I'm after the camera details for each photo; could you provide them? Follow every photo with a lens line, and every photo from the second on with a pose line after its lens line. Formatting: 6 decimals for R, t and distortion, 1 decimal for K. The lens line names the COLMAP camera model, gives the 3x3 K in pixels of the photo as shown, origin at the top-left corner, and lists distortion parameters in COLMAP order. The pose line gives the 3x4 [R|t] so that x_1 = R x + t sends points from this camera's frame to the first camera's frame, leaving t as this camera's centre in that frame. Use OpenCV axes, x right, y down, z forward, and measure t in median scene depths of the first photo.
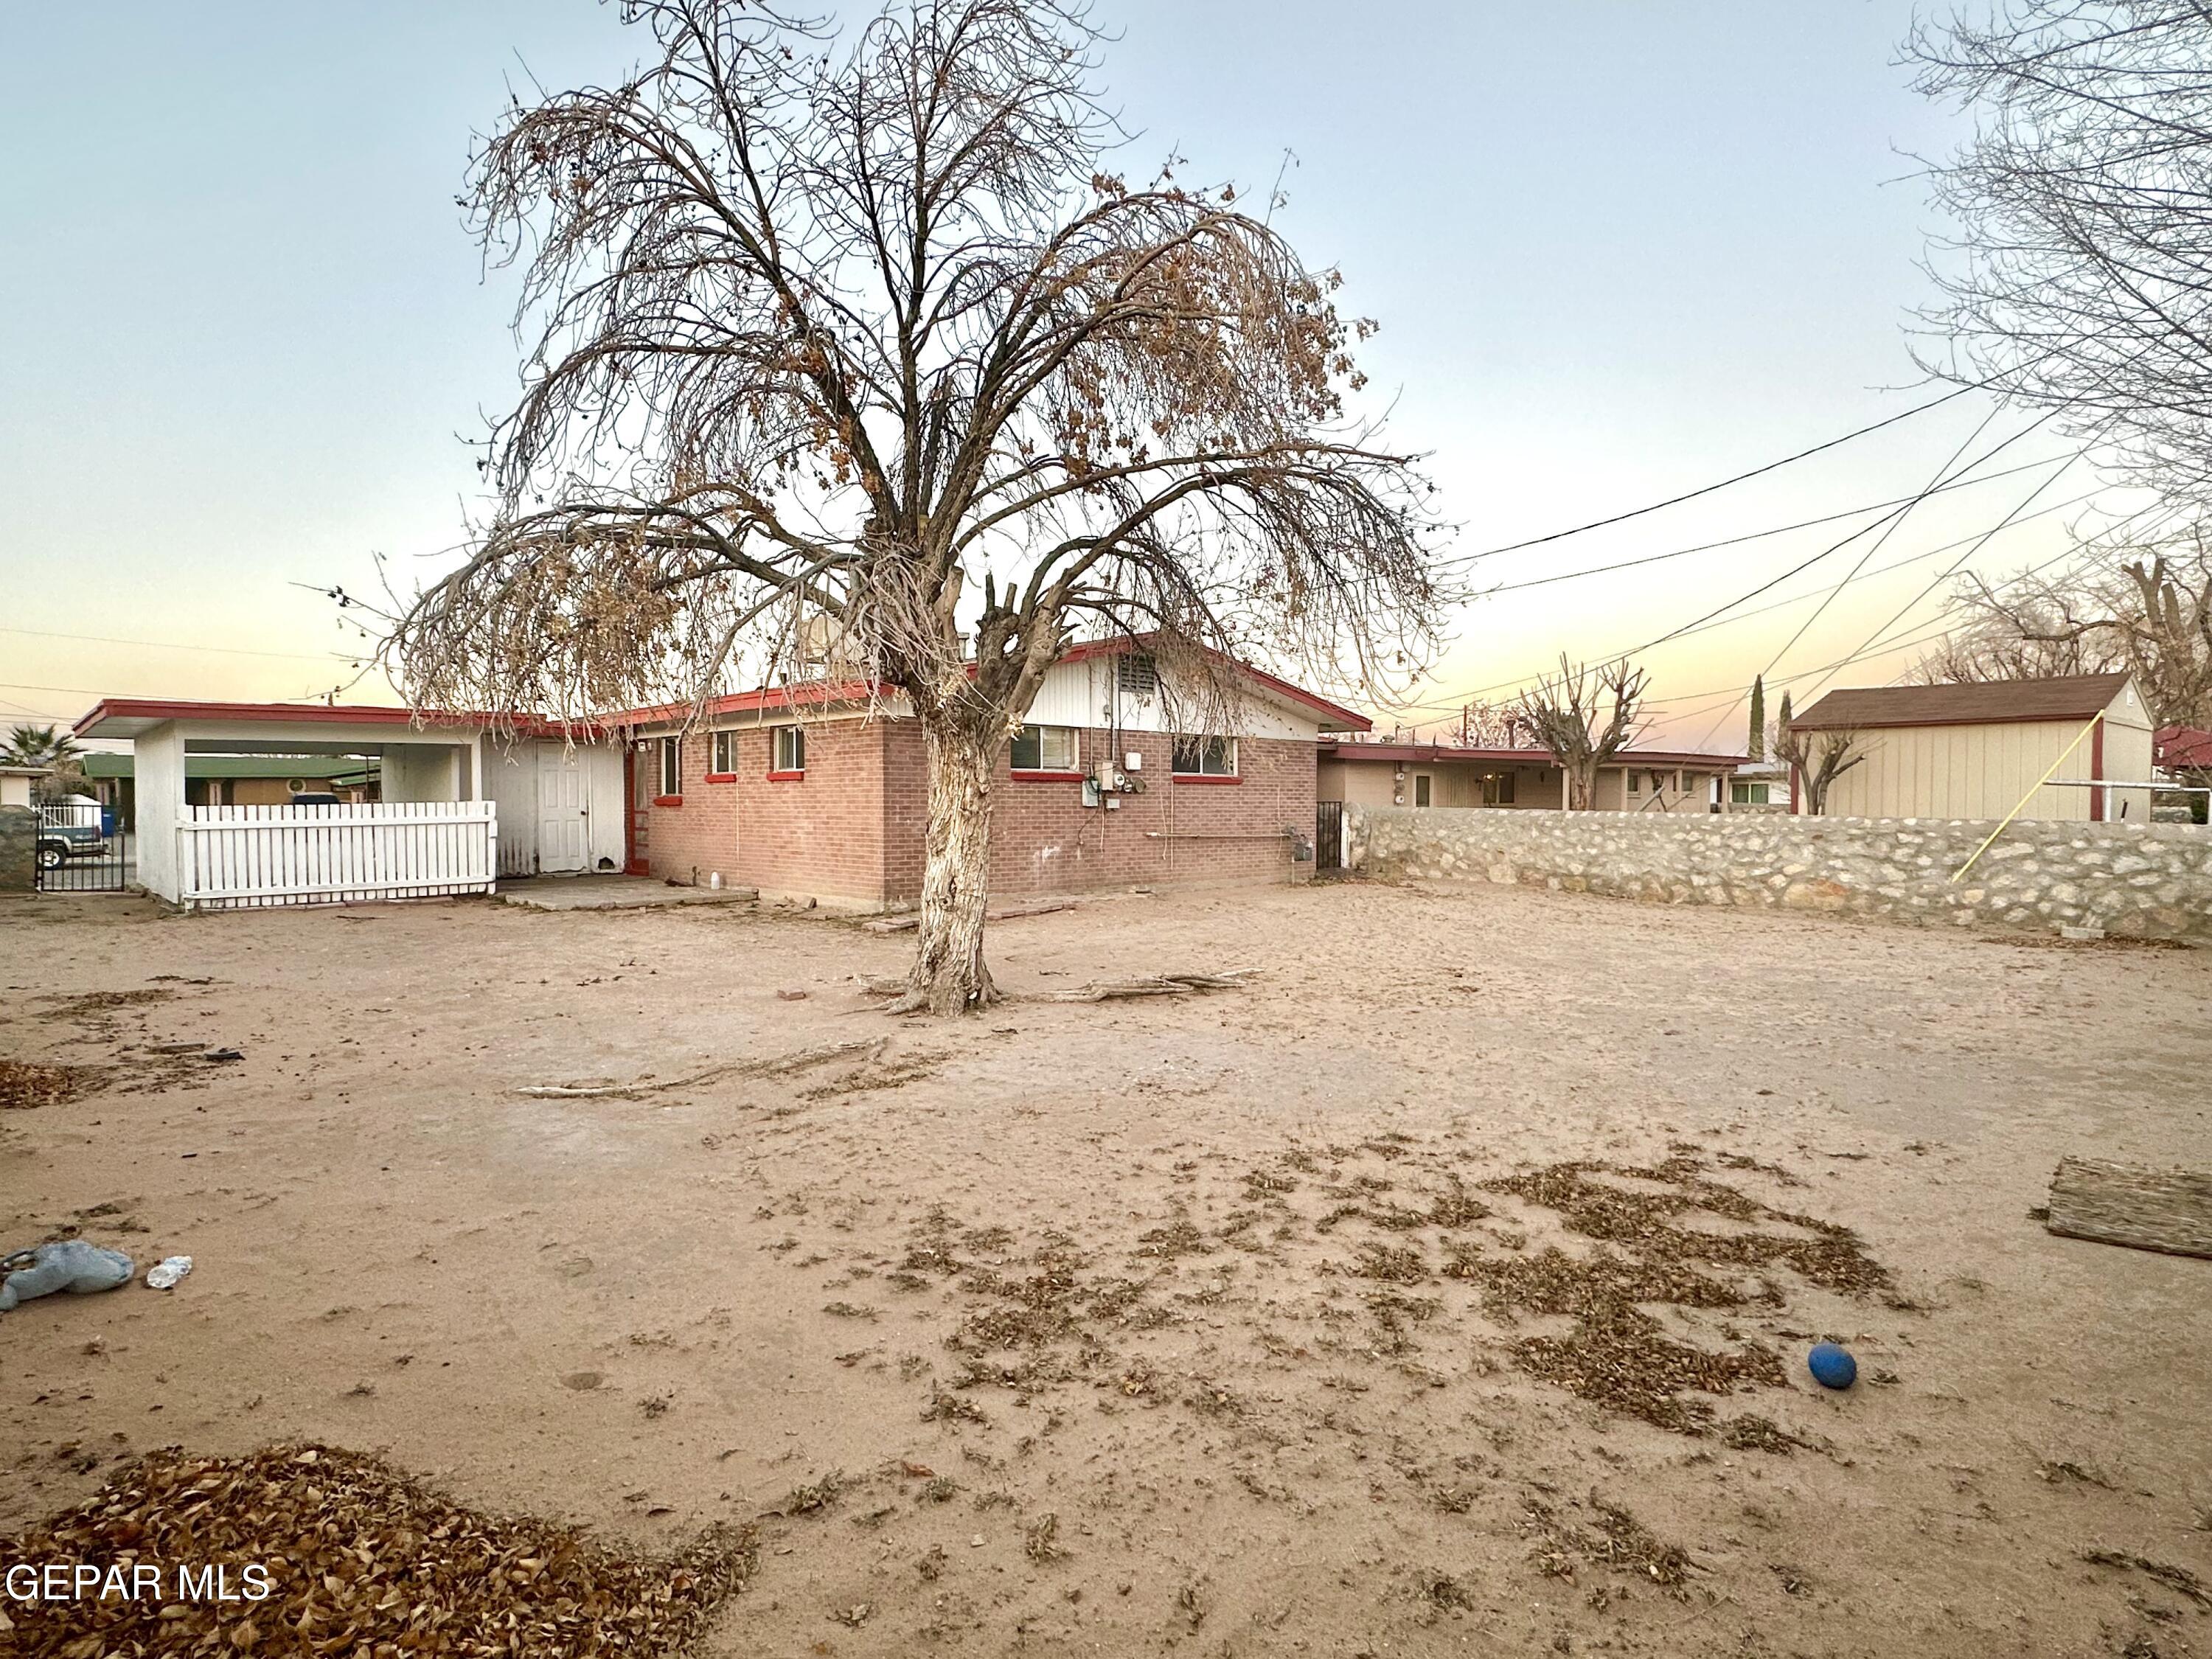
lens RADIAL K [[1188.2, 0, 1109.9], [0, 1188.2, 834.3], [0, 0, 1]] dist [-0.000061, 0.000875]
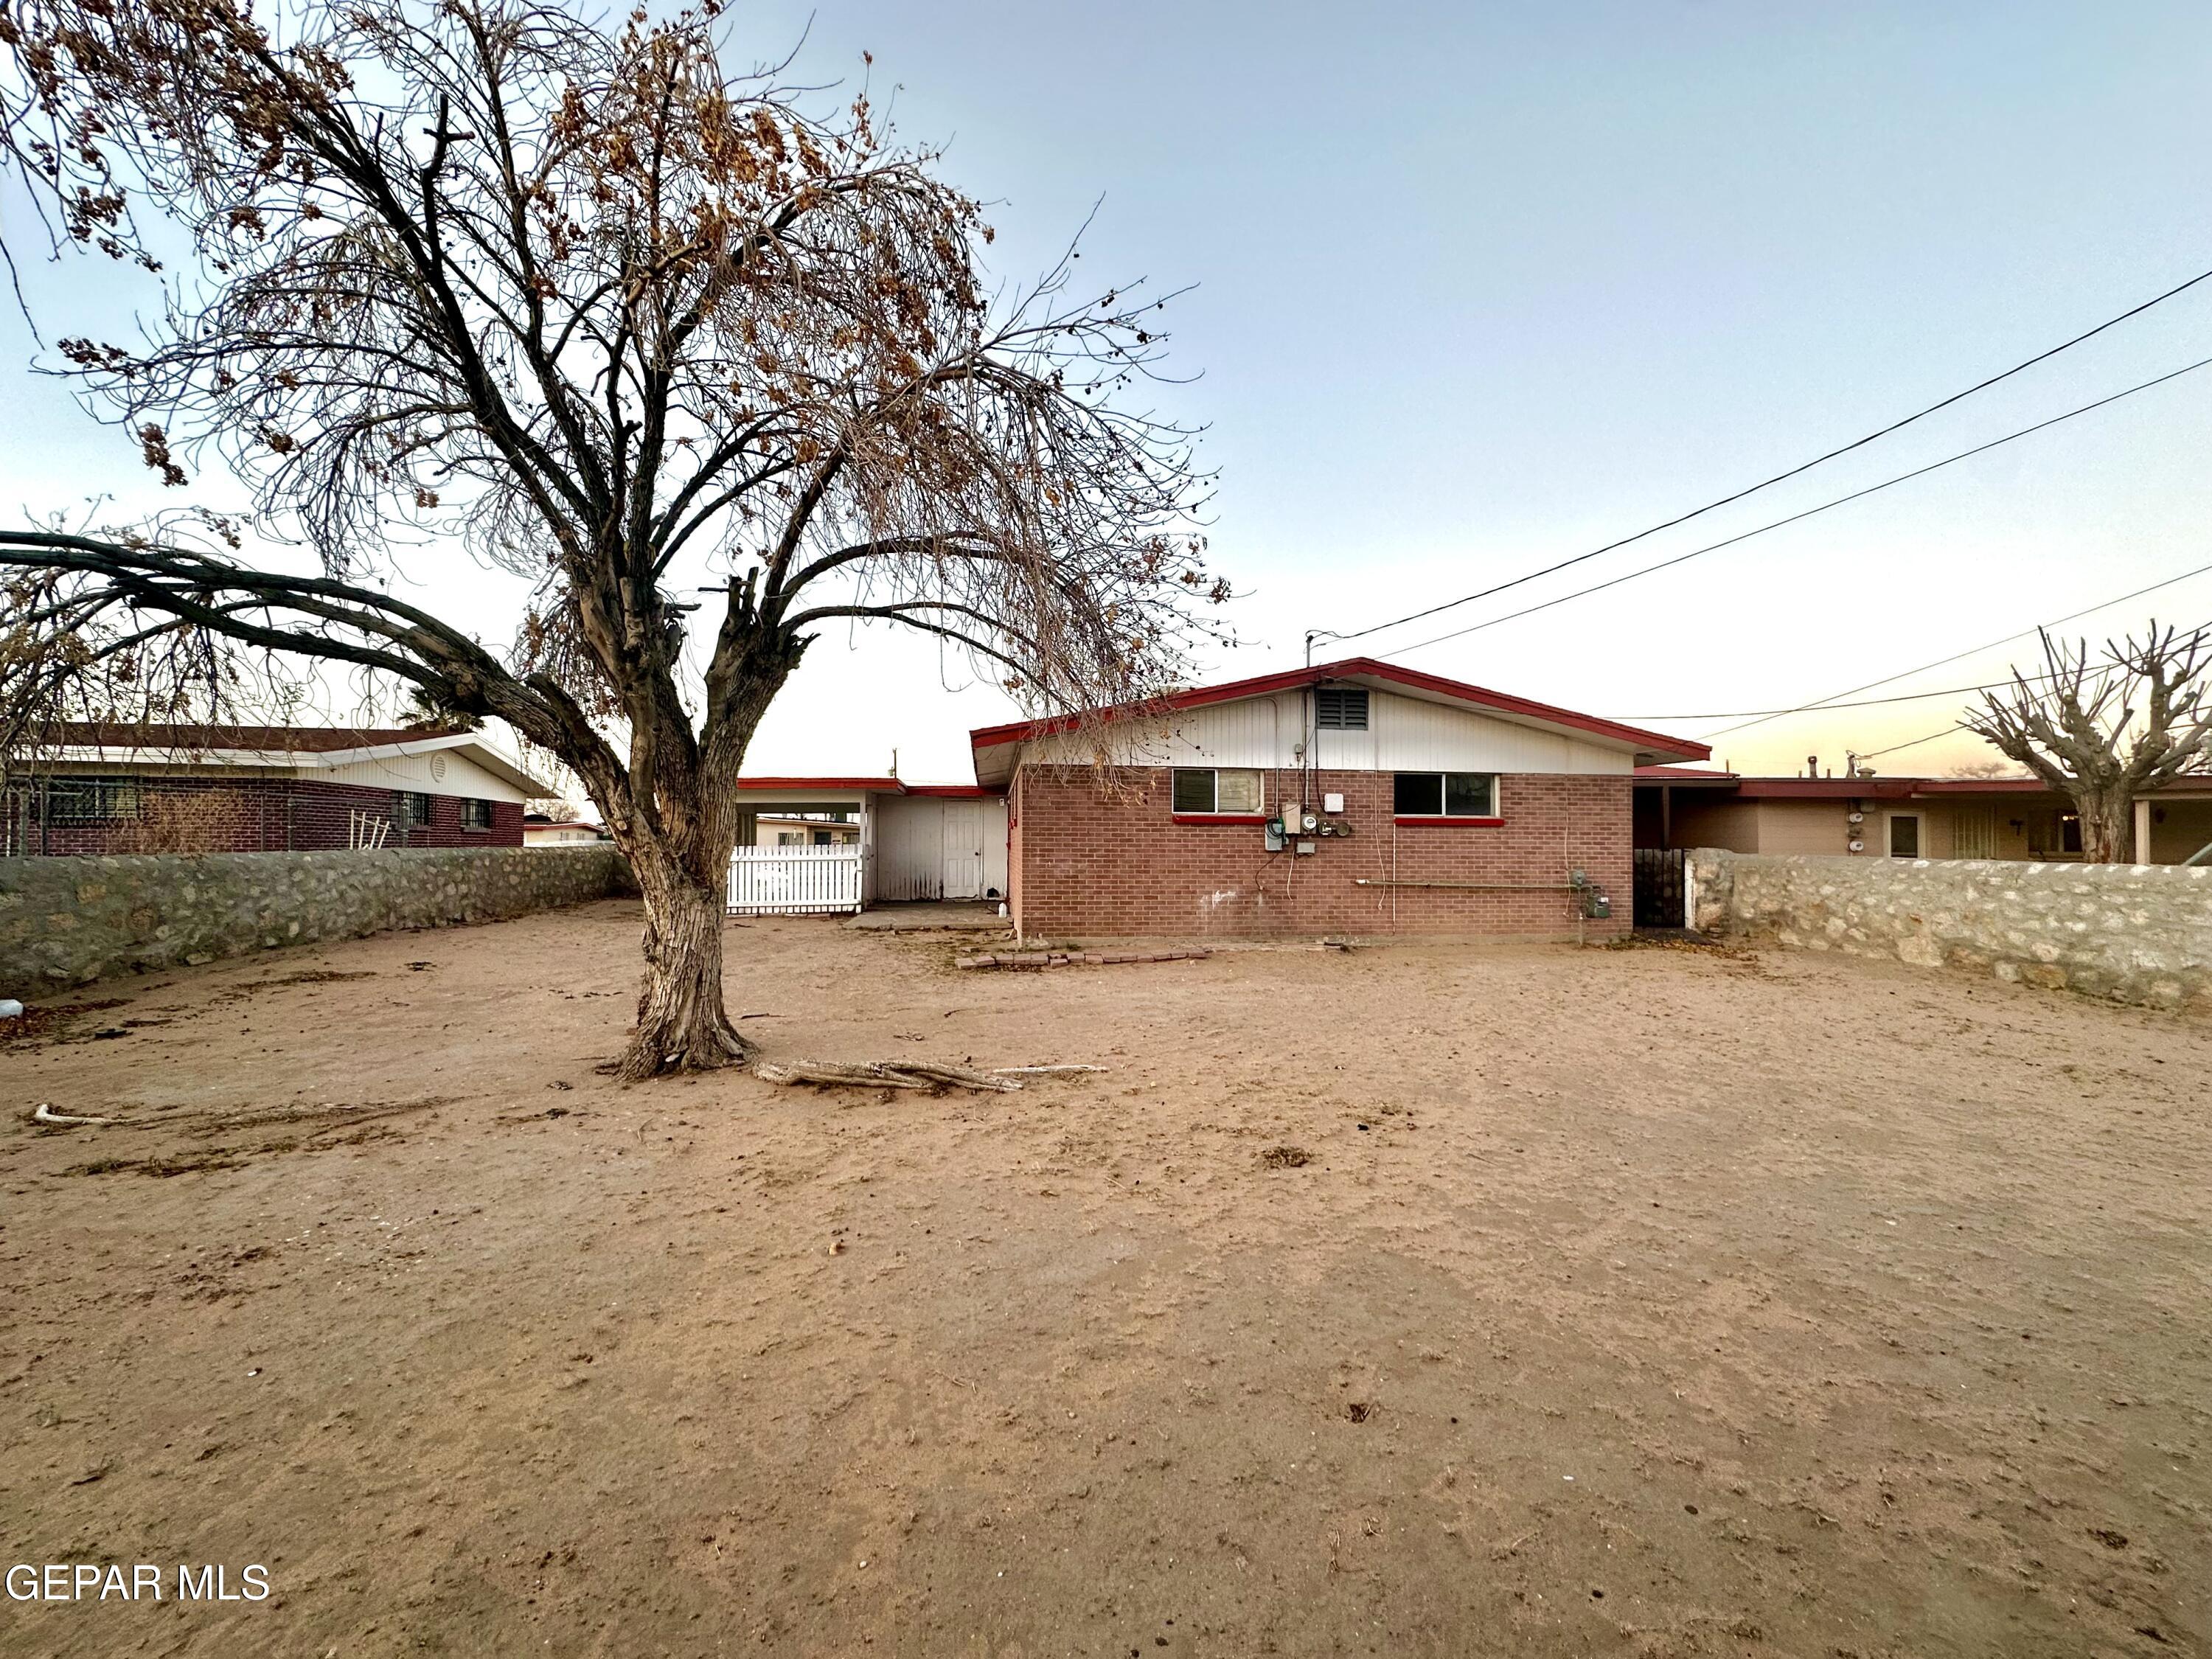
lens RADIAL K [[878.0, 0, 1111.7], [0, 878.0, 824.4], [0, 0, 1]] dist [0.001234, 0.000251]
pose [[0.813322, -0.011809, -0.581695, 0.497731], [-0.020481, 0.998593, -0.048909, -0.012797], [0.581454, 0.051692, 0.811936, 0.603725]]
